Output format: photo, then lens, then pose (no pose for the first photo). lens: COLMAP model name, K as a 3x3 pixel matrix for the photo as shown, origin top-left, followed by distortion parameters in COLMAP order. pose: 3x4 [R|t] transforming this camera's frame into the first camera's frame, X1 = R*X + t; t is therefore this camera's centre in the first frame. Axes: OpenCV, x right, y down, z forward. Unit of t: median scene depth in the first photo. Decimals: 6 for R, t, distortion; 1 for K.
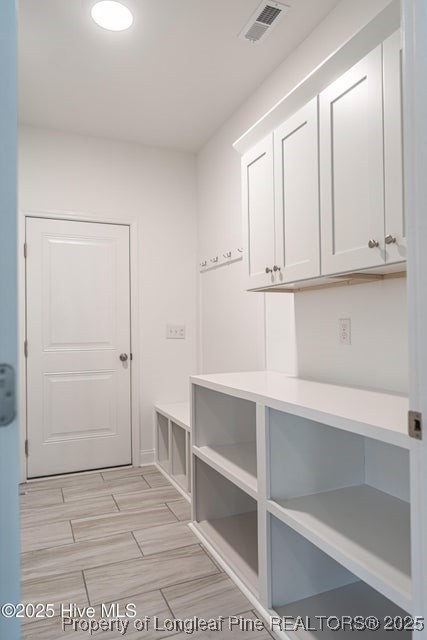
lens RADIAL K [[439.2, 0, 212.6], [0, 439.2, 322.9], [0, 0, 1]] dist [0.002400, 0.002586]
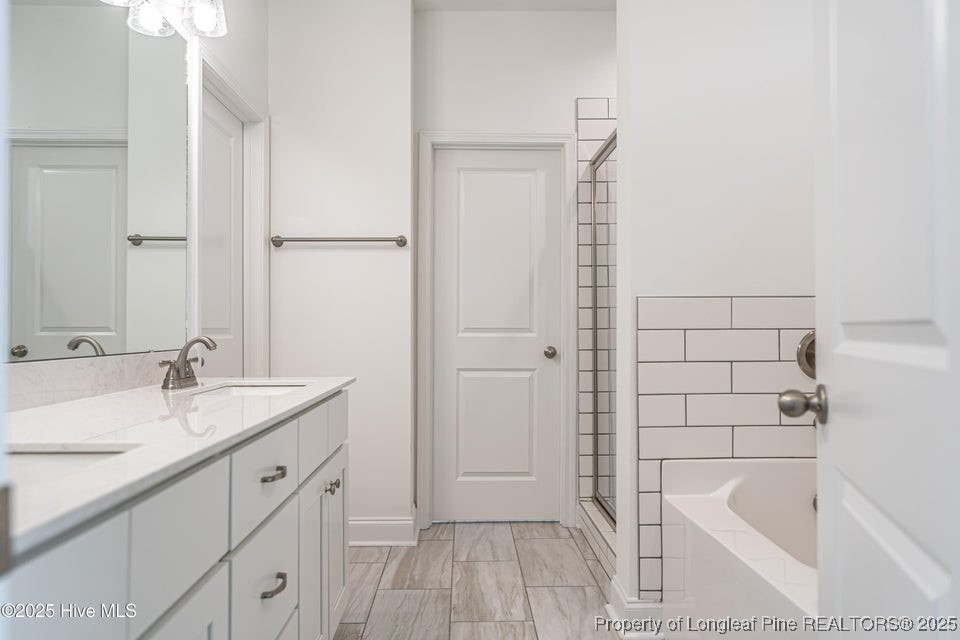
lens RADIAL K [[658.8, 0, 478.6], [0, 658.8, 320.3], [0, 0, 1]] dist [0.002400, 0.002586]
pose [[0.359793, 0.019349, 0.932831, -1.370158], [-0.028603, 0.999544, -0.009701, 0.040804], [-0.932593, -0.023192, 0.360183, 0.548278]]
